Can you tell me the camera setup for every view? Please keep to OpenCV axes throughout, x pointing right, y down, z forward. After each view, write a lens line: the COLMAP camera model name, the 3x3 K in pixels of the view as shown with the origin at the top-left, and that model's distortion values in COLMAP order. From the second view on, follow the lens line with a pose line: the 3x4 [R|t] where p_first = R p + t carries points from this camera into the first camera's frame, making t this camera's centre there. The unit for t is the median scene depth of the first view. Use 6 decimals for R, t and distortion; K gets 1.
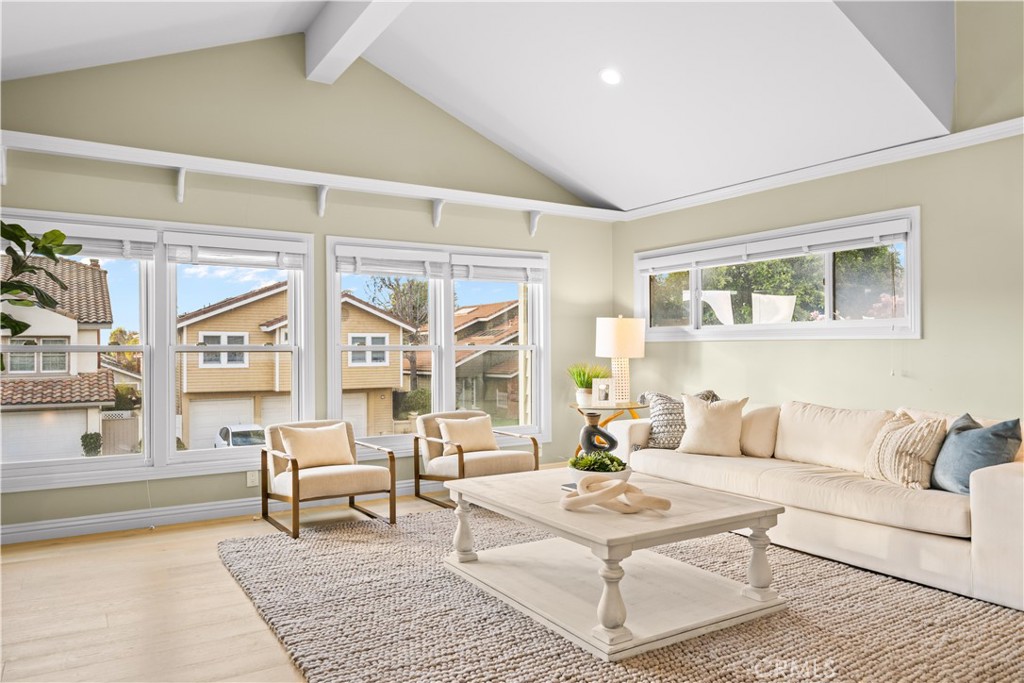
lens RADIAL K [[707.4, 0, 505.3], [0, 707.4, 343.7], [0, 0, 1]] dist [0.006887, 0.002162]
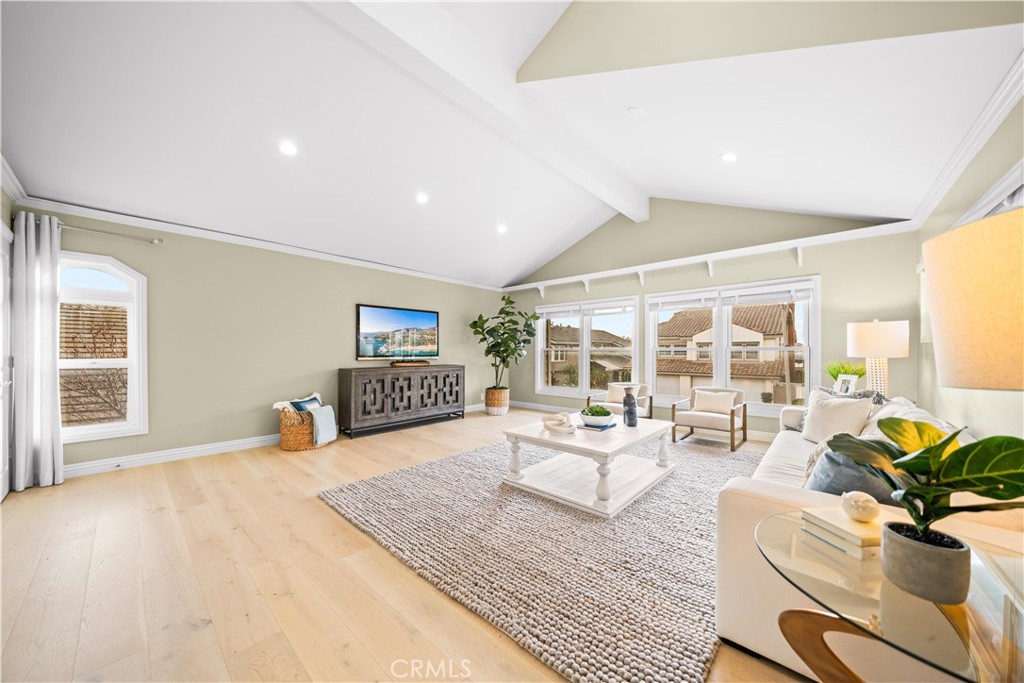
lens RADIAL K [[350.9, 0, 510.0], [0, 350.9, 345.1], [0, 0, 1]] dist [-0.002043, -0.000182]
pose [[0.271316, -0.010571, -0.962432, 0.693716], [0.008940, 0.999924, -0.008463, -0.000427], [0.962449, -0.006308, 0.271390, 0.379153]]
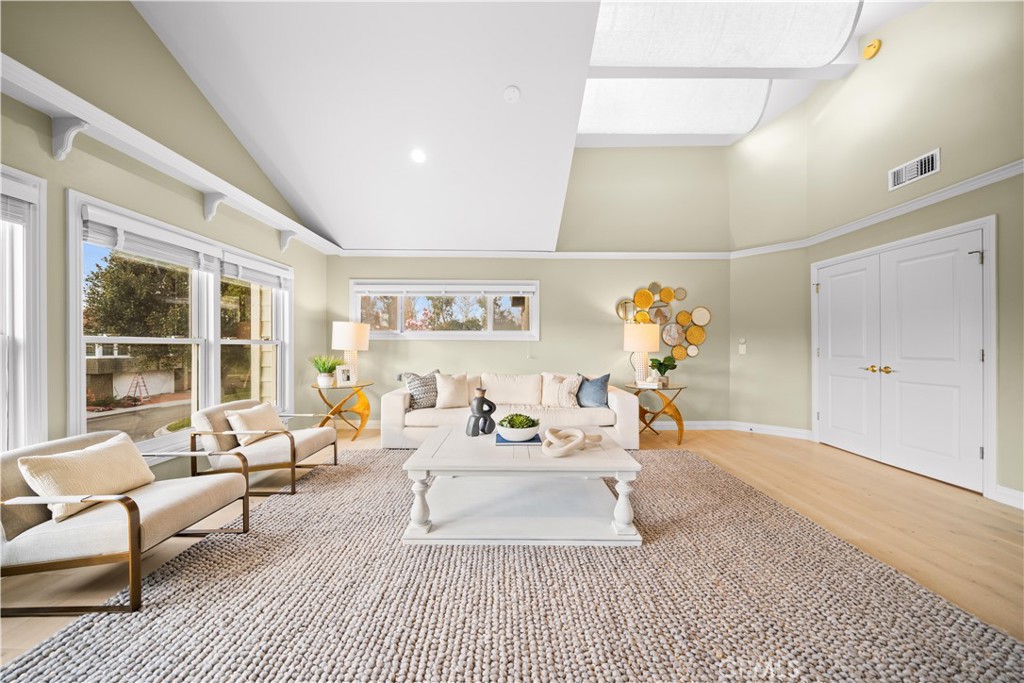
lens RADIAL K [[350.9, 0, 510.0], [0, 350.9, 345.1], [0, 0, 1]] dist [-0.002043, -0.000182]
pose [[0.525618, 0.008141, 0.850682, -0.353930], [-0.010745, 0.999938, -0.002930, 0.009576], [-0.850653, -0.007600, 0.525673, 0.453699]]
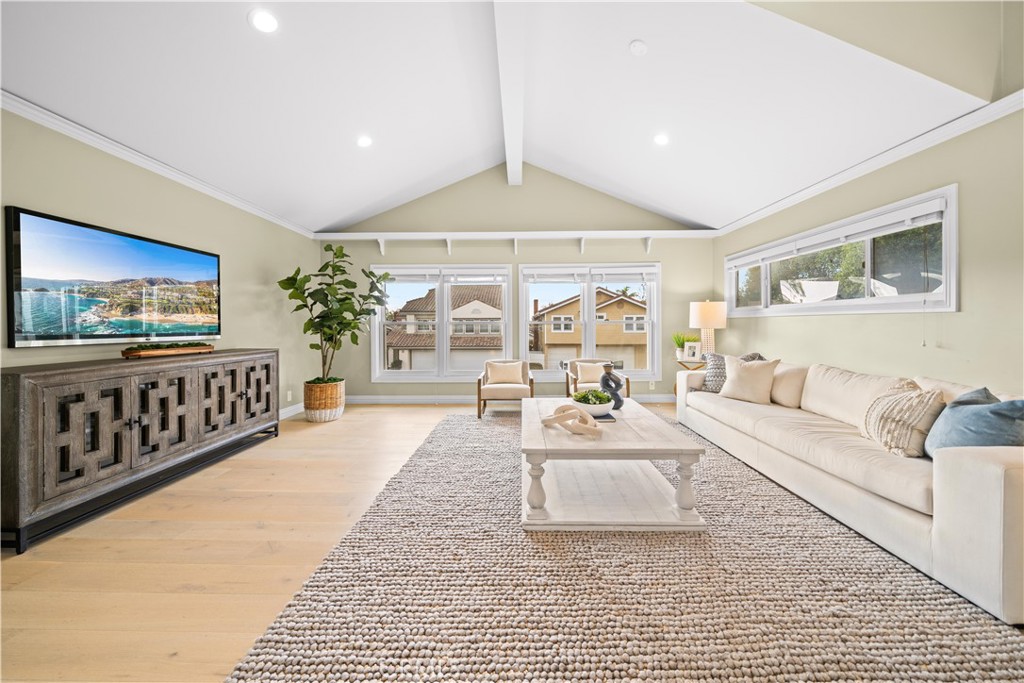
lens RADIAL K [[356.0, 0, 513.2], [0, 356.0, 324.8], [0, 0, 1]] dist [-0.003019, -0.000174]
pose [[0.841352, 0.000738, -0.540486, 0.288016], [0.005291, 0.999940, 0.009601, 0.003488], [0.540461, -0.010937, 0.841298, 0.192105]]
